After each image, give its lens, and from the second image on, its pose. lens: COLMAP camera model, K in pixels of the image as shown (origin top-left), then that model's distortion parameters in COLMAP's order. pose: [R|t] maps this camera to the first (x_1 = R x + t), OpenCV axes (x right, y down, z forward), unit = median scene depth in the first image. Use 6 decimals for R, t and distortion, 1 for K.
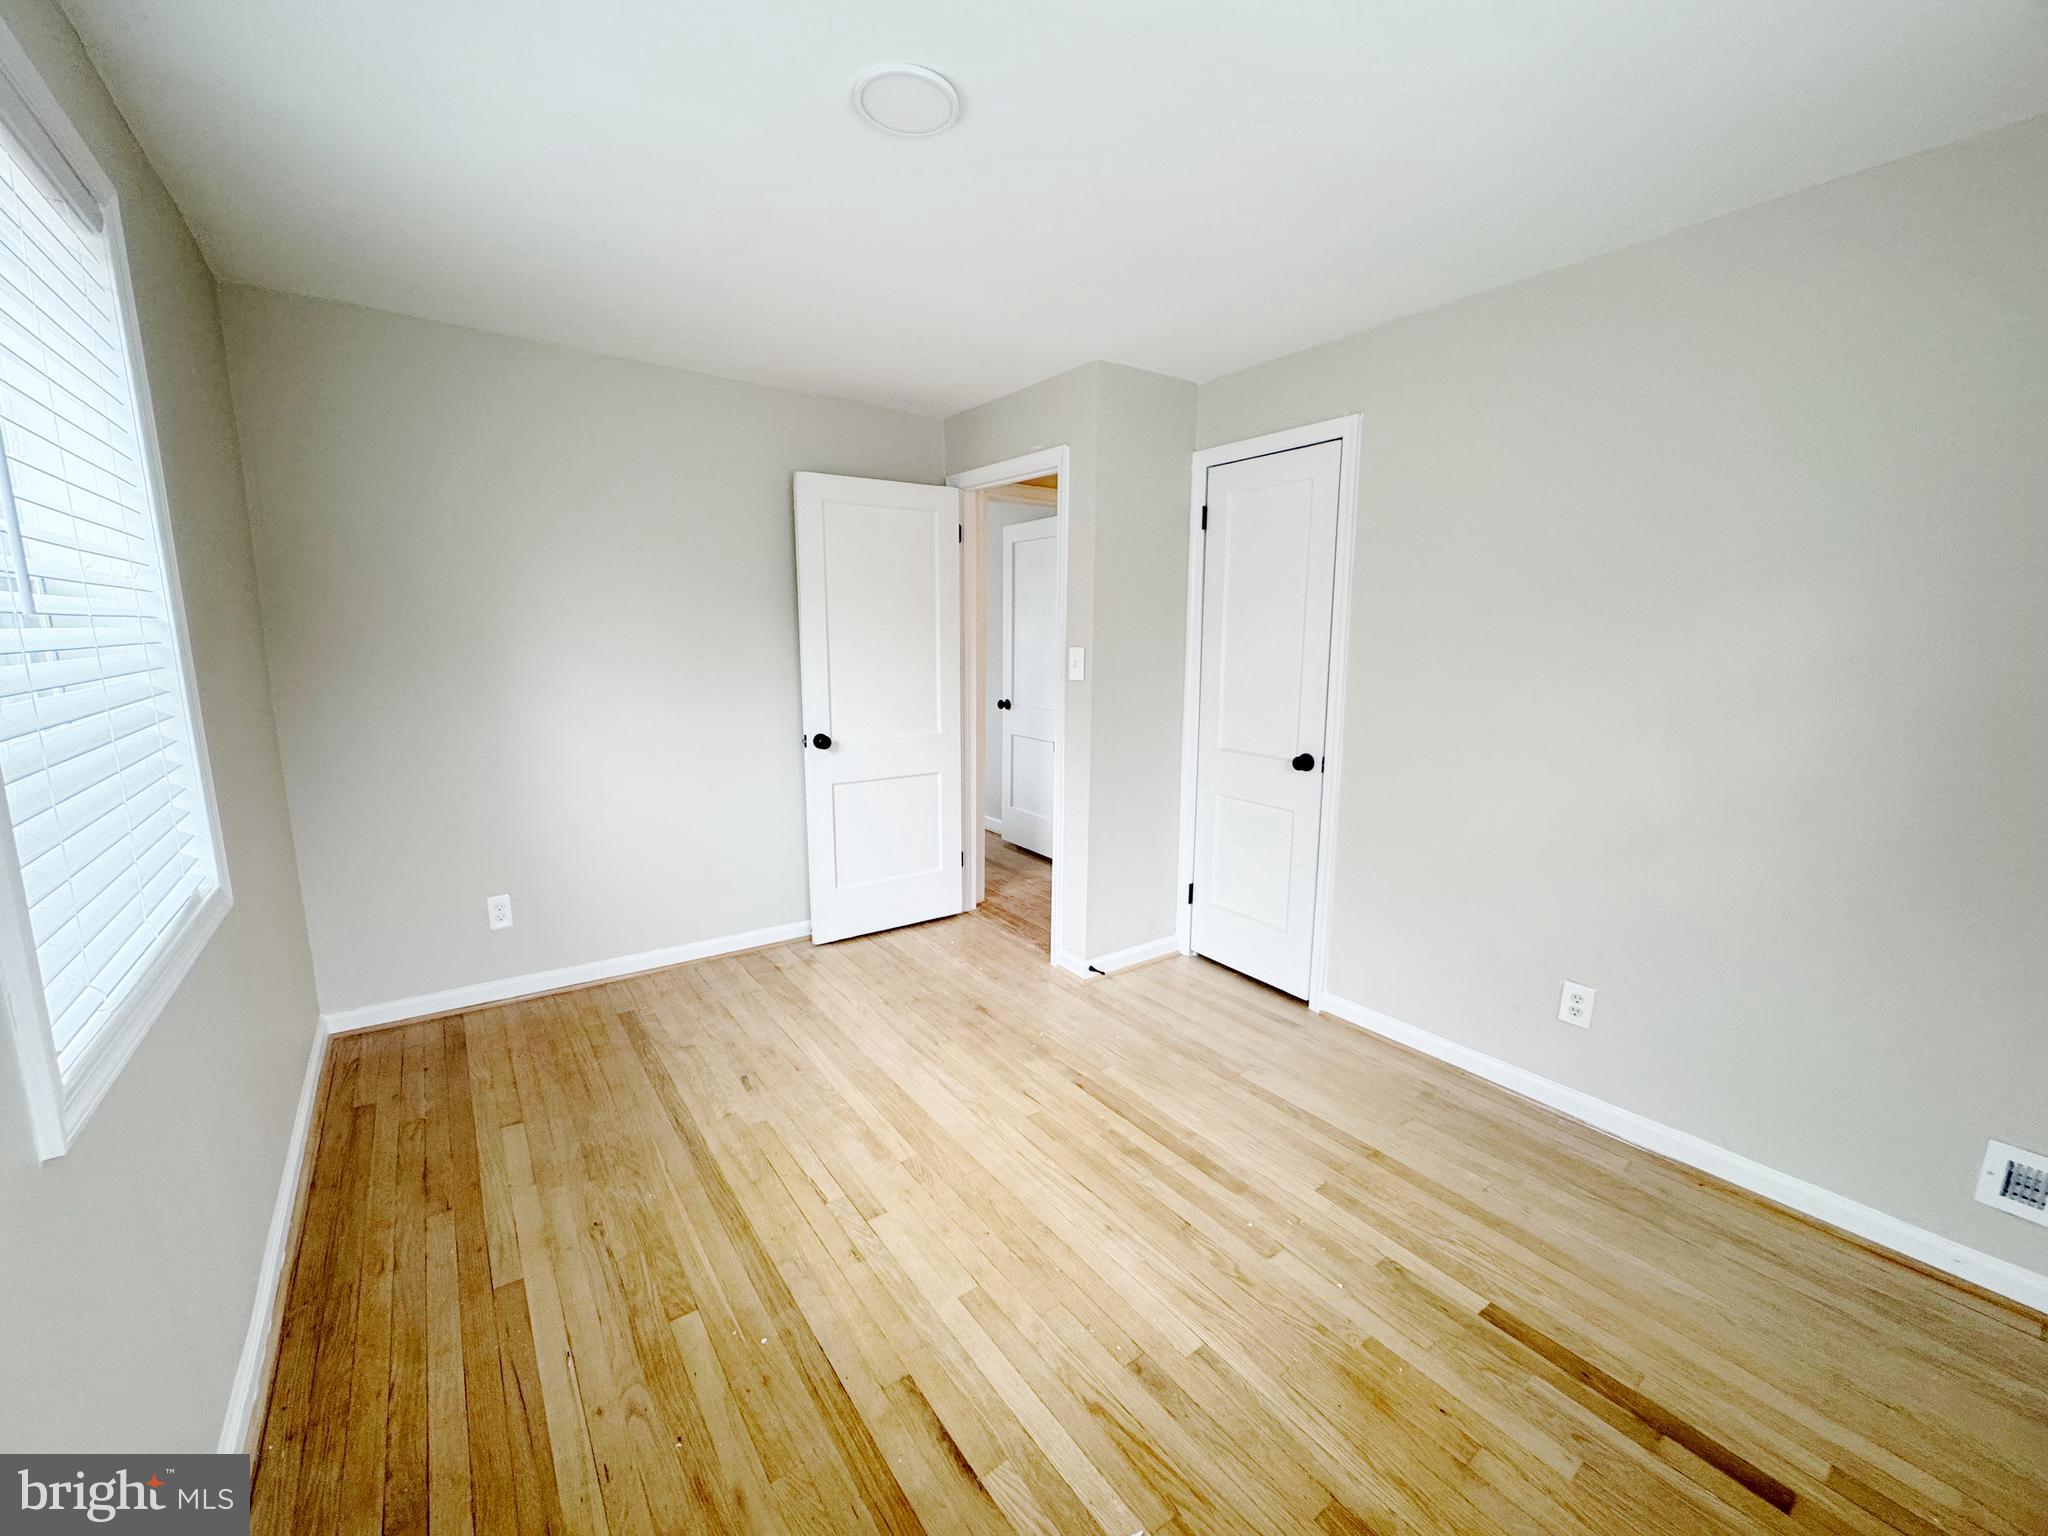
lens RADIAL K [[806.8, 0, 1017.4], [0, 806.8, 764.8], [0, 0, 1]] dist [0.001794, 0.000434]
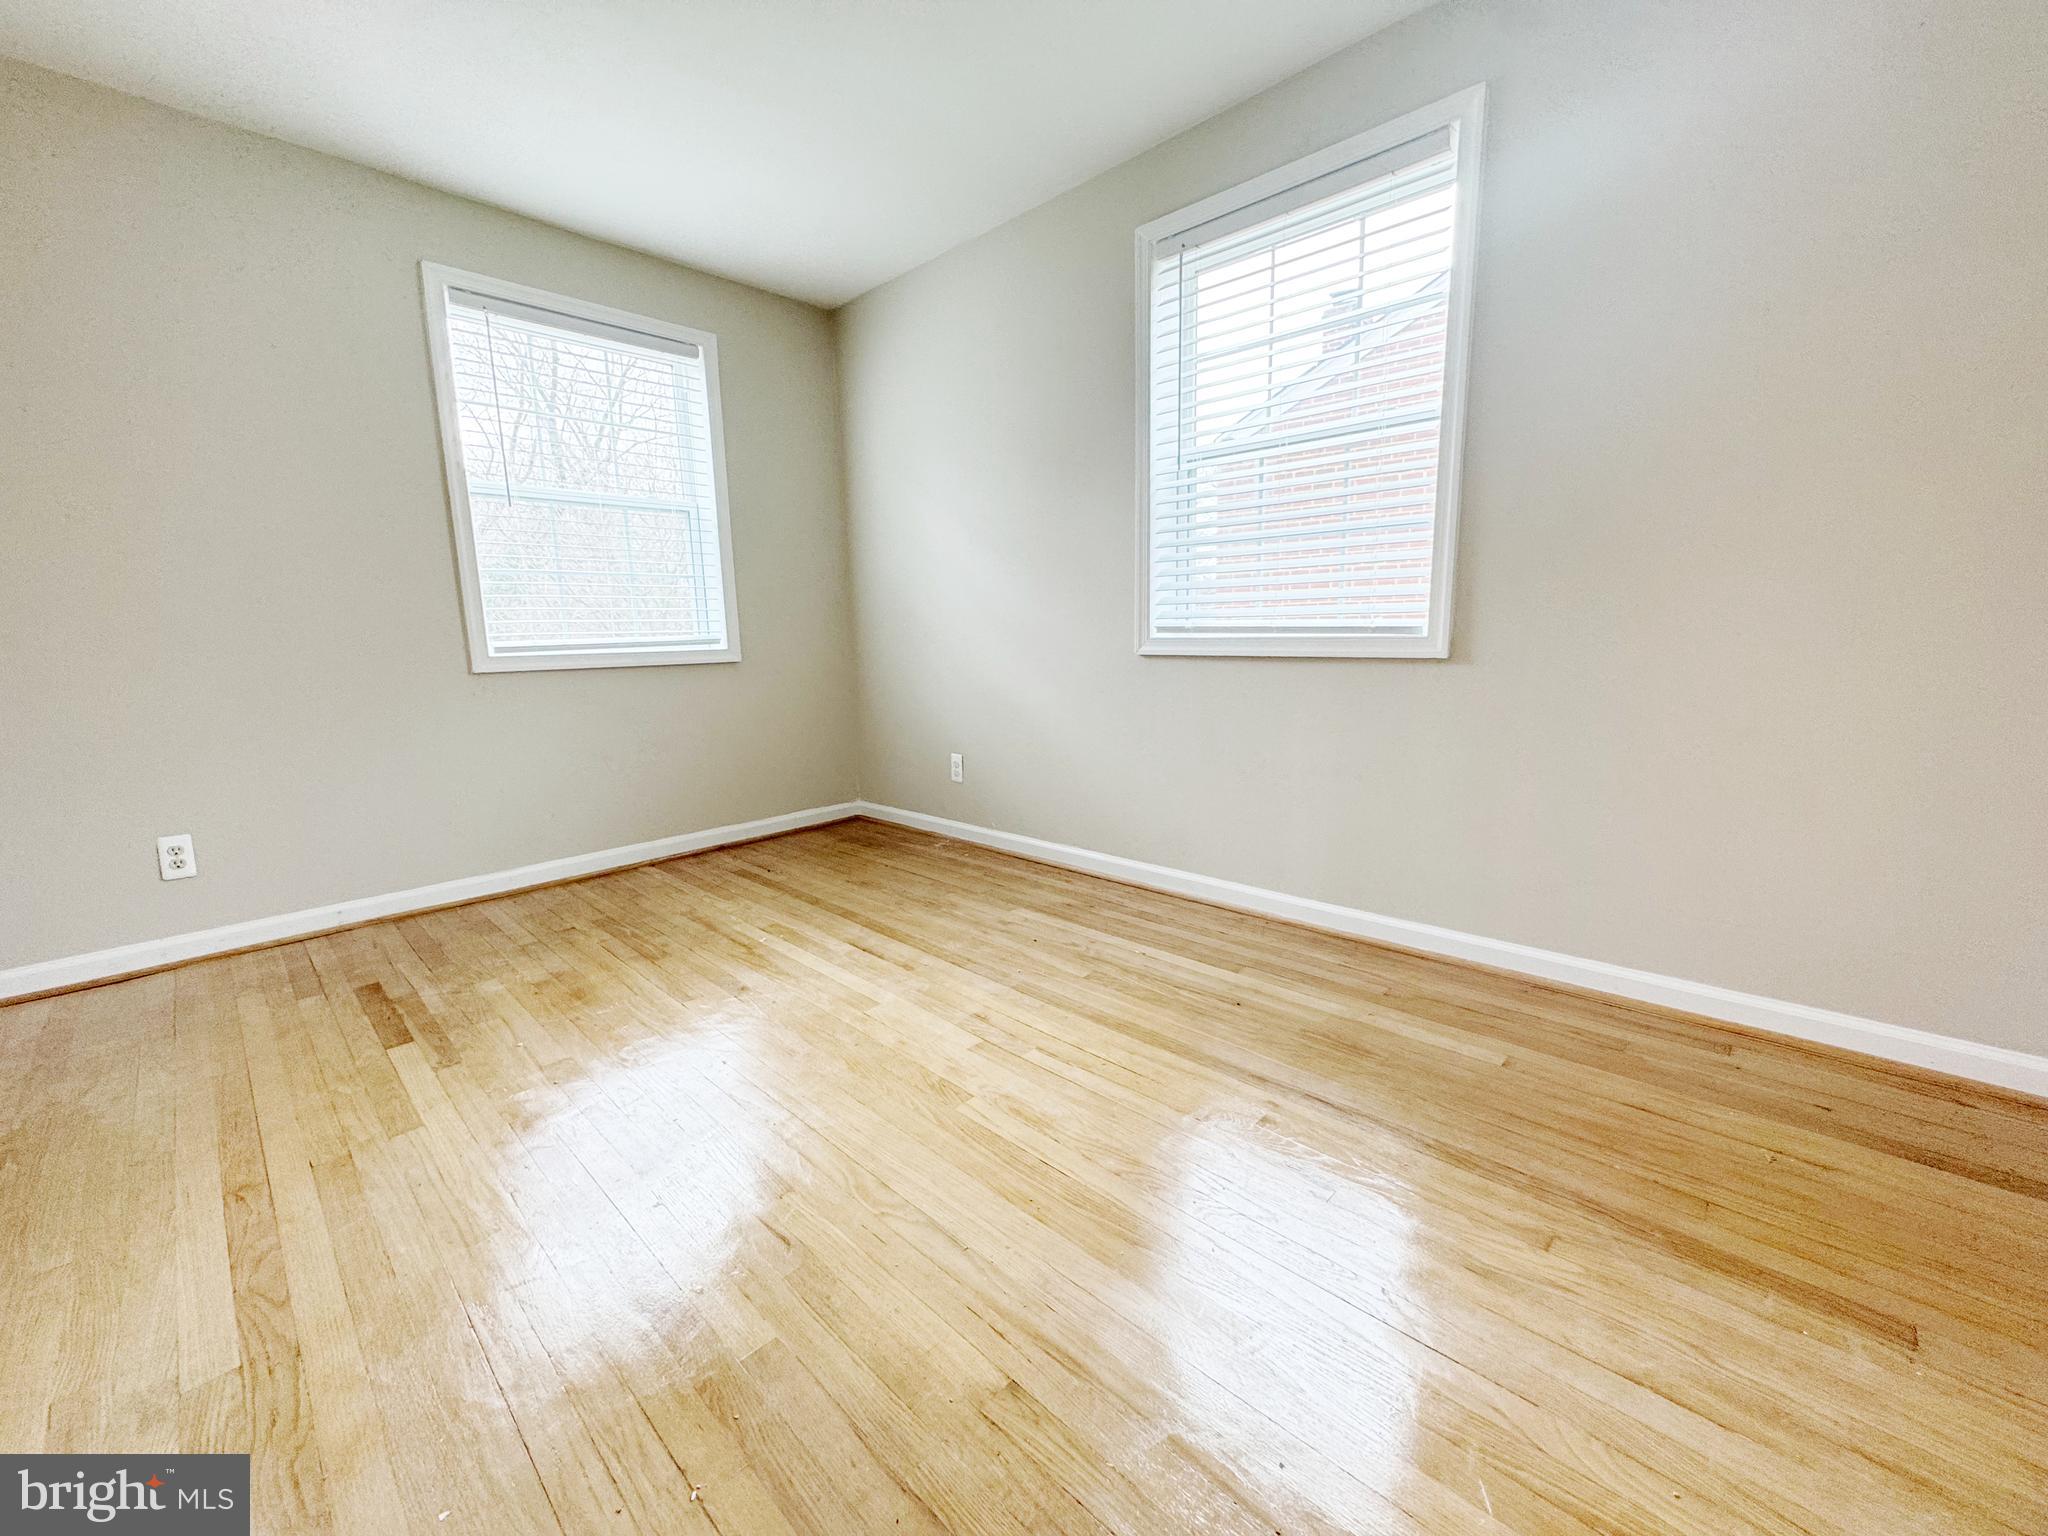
lens RADIAL K [[806.8, 0, 1017.4], [0, 806.8, 764.8], [0, 0, 1]] dist [0.001794, 0.000434]
pose [[-0.985363, 0.043271, -0.164884, -0.082087], [-0.012688, 0.945946, 0.324077, -0.058339], [0.169994, 0.321426, -0.931551, 1.820803]]
